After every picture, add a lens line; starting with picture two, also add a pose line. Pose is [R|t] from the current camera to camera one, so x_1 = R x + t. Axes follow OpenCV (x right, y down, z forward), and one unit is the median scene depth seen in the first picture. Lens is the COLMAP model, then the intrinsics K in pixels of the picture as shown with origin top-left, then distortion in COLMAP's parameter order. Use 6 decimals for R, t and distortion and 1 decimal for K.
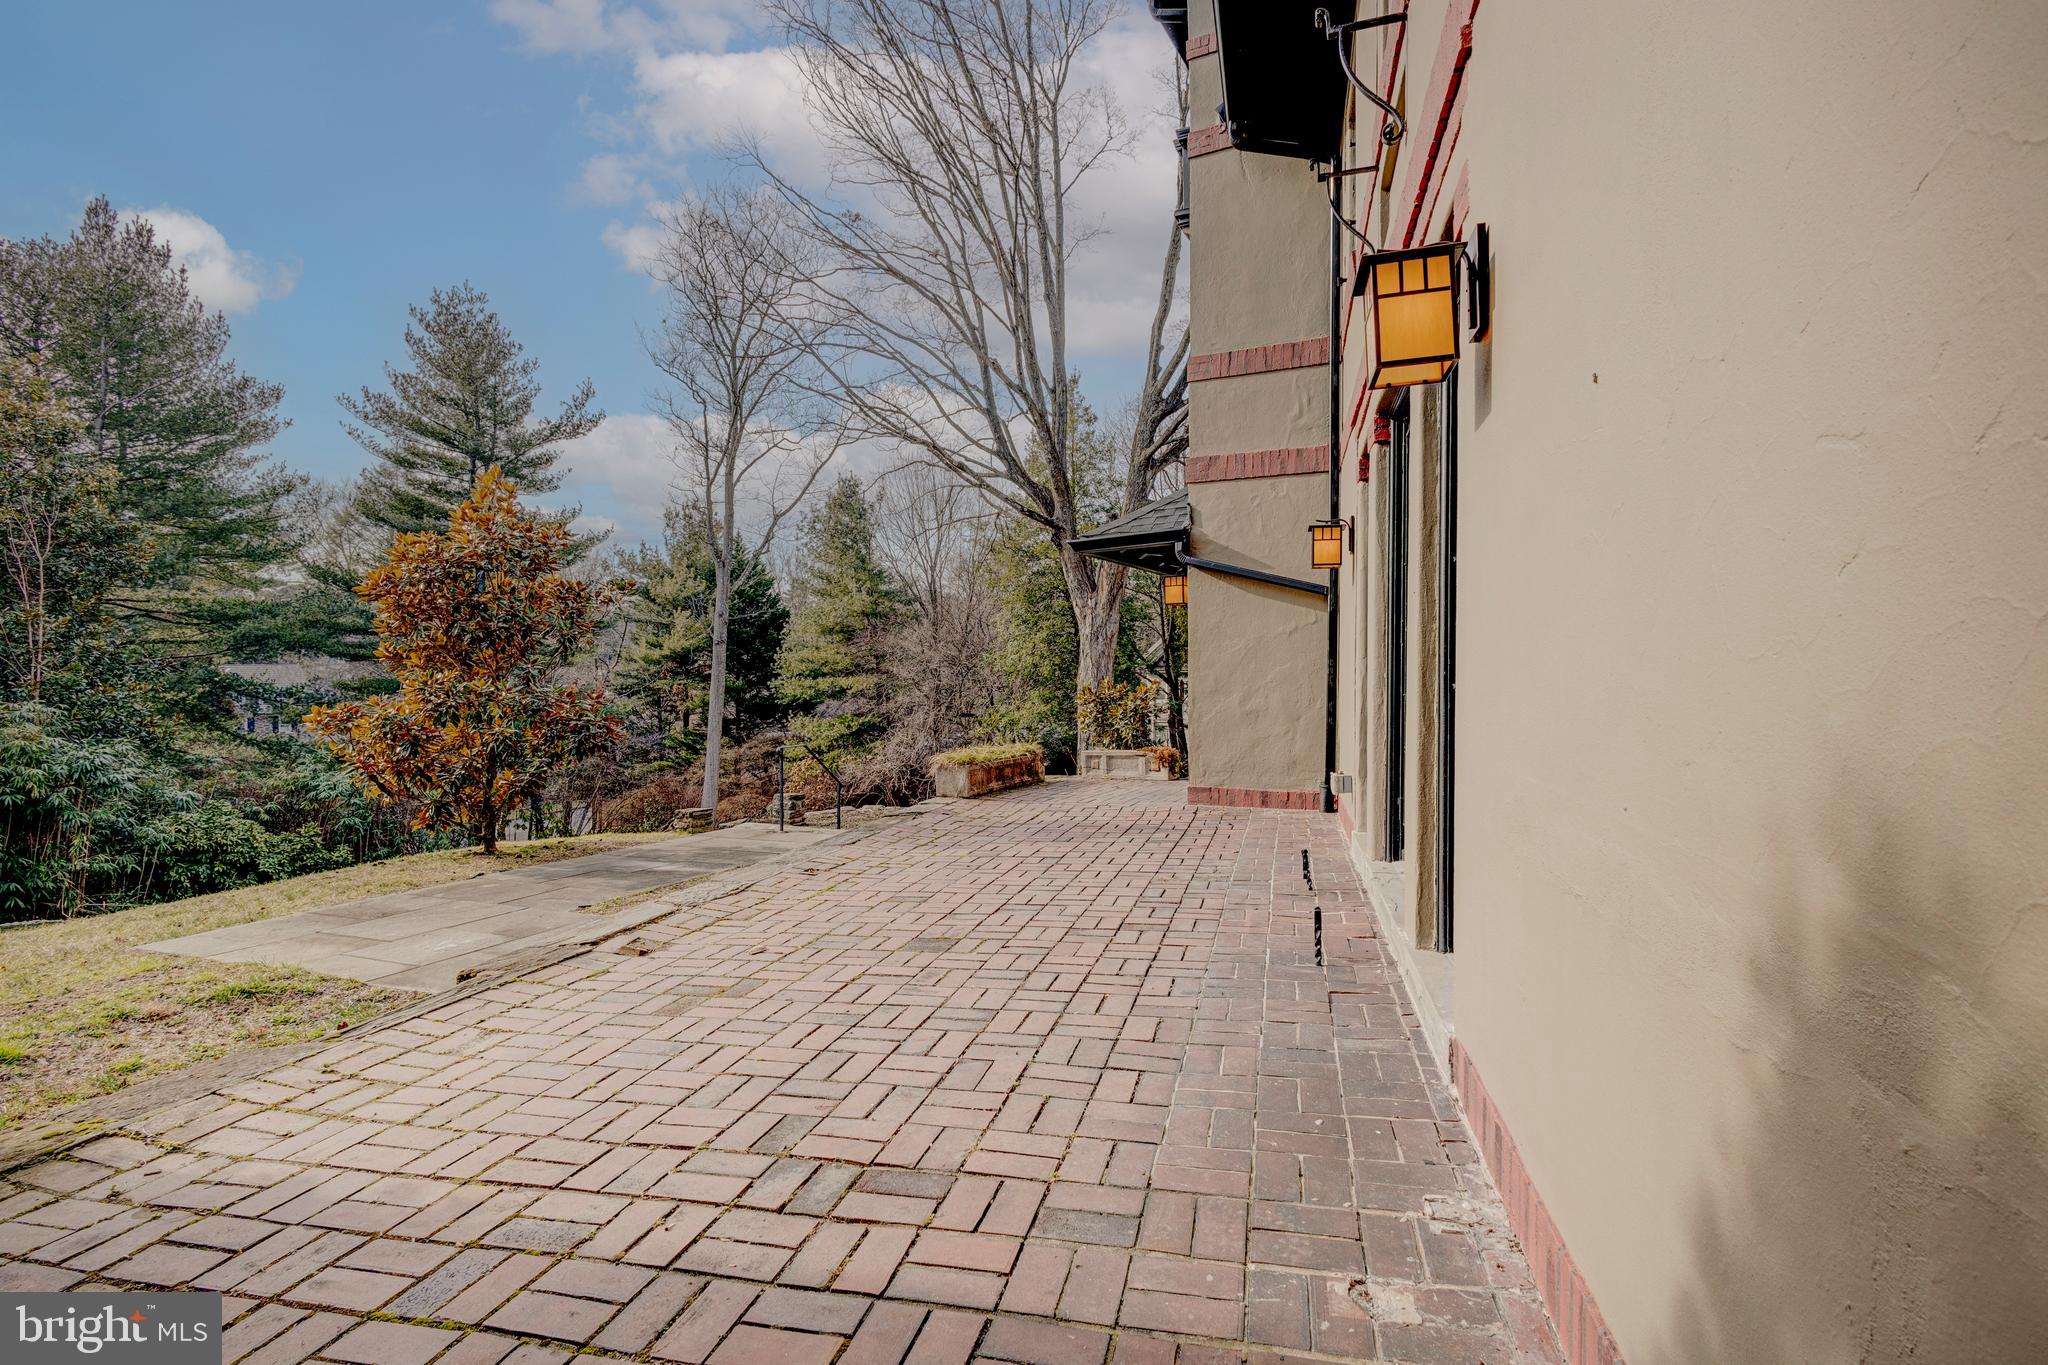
lens RADIAL K [[950.0, 0, 1018.9], [0, 950.0, 679.2], [0, 0, 1]] dist [0.028389, 0.000317]
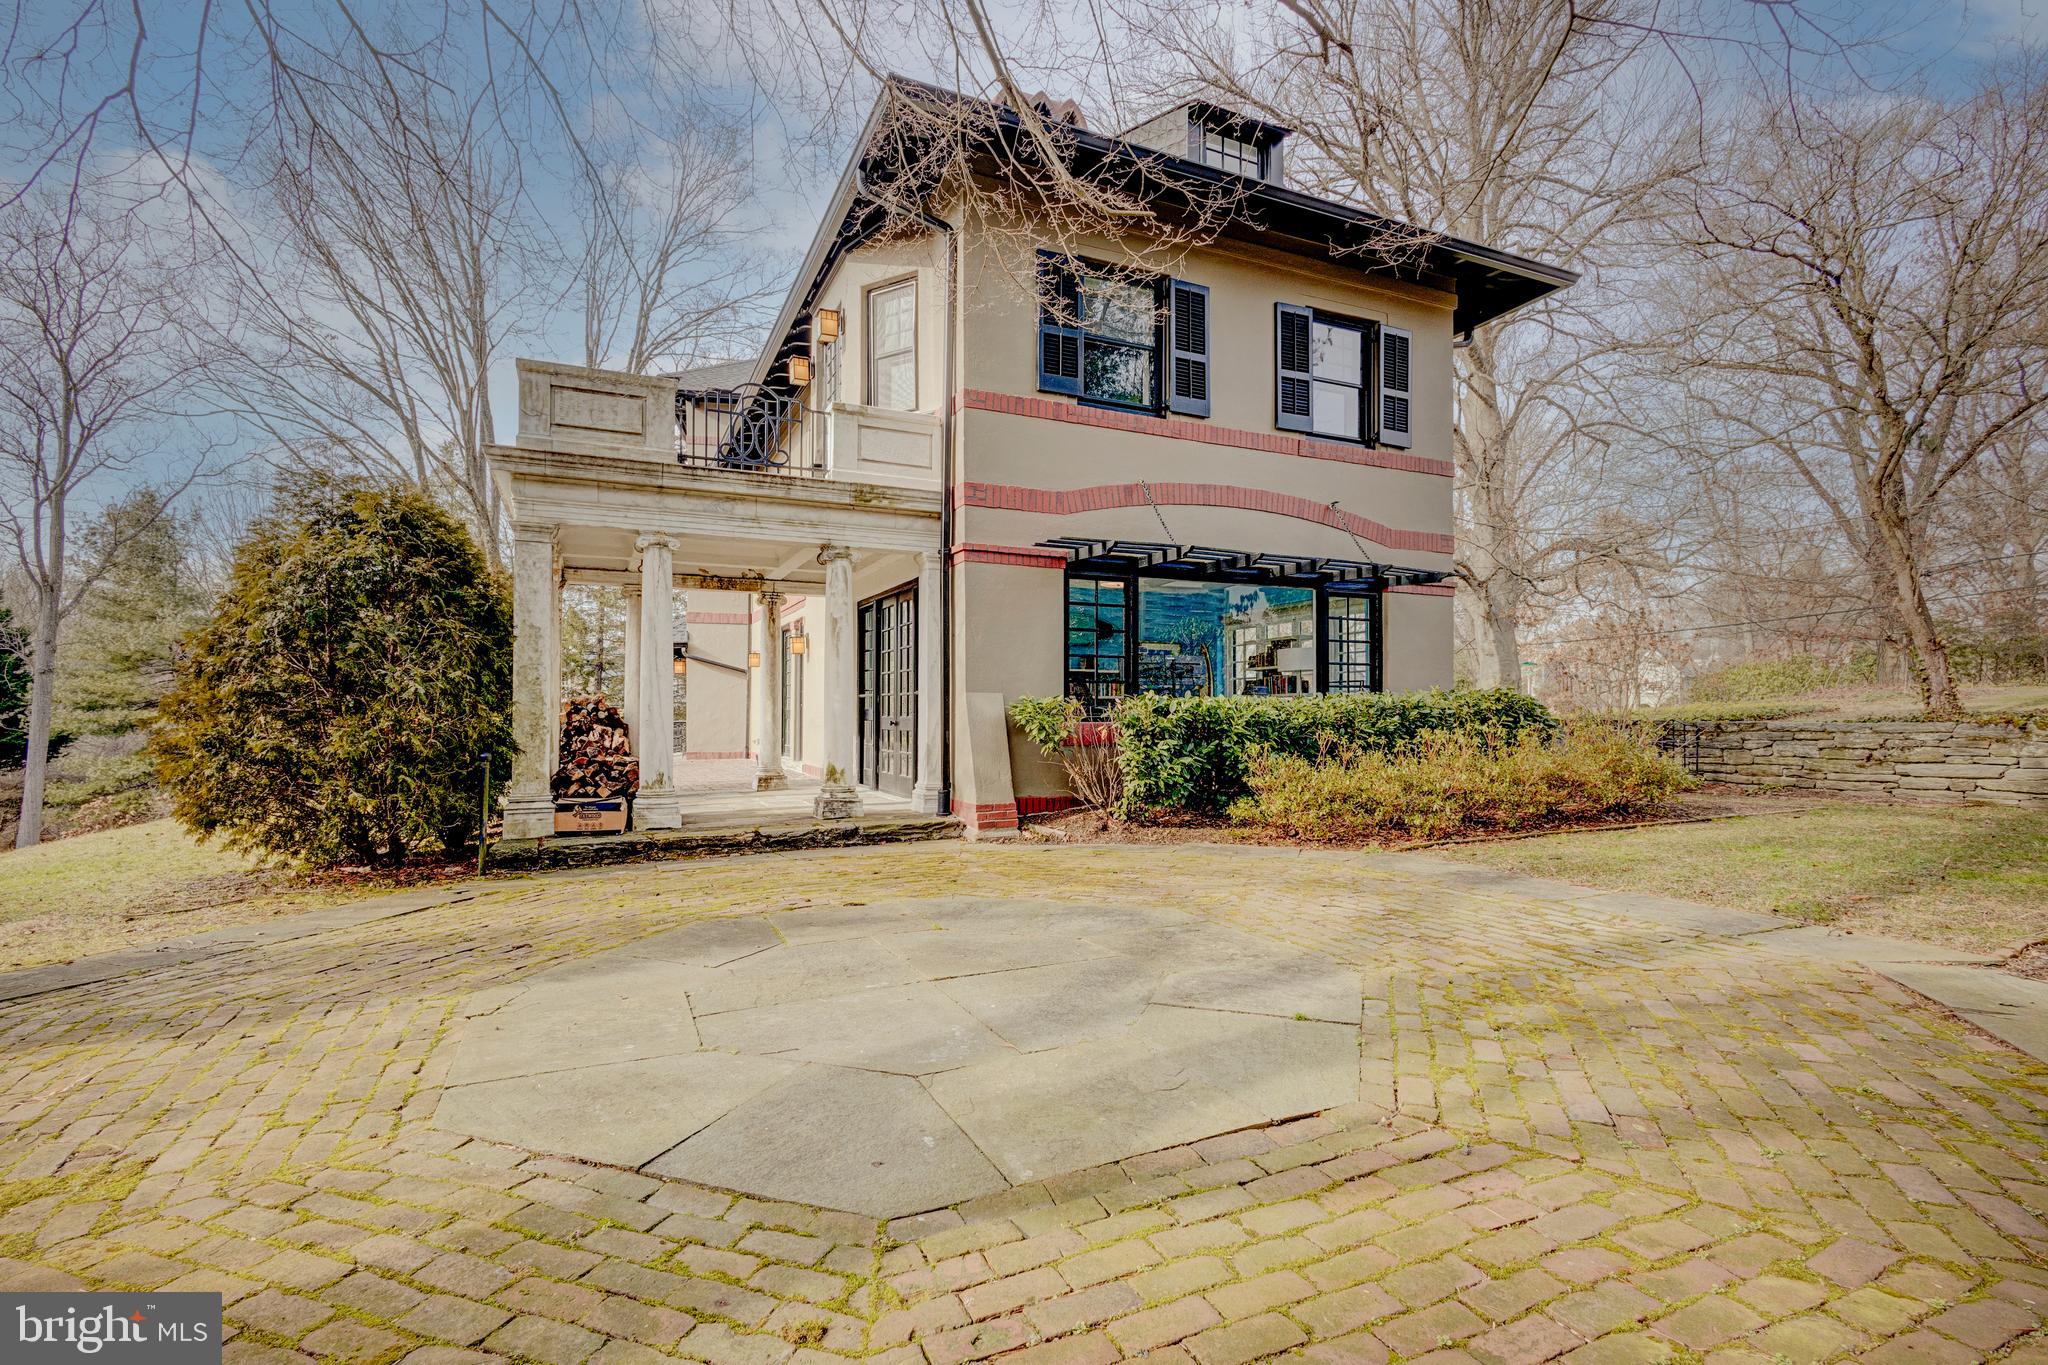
lens RADIAL K [[950.0, 0, 1022.4], [0, 950.0, 689.5], [0, 0, 1]] dist [0.028389, 0.000317]
pose [[0.772870, 0.013068, 0.634429, -0.217233], [0.003230, 0.999694, -0.024526, 0.006135], [-0.634556, 0.021005, 0.772592, -0.431606]]
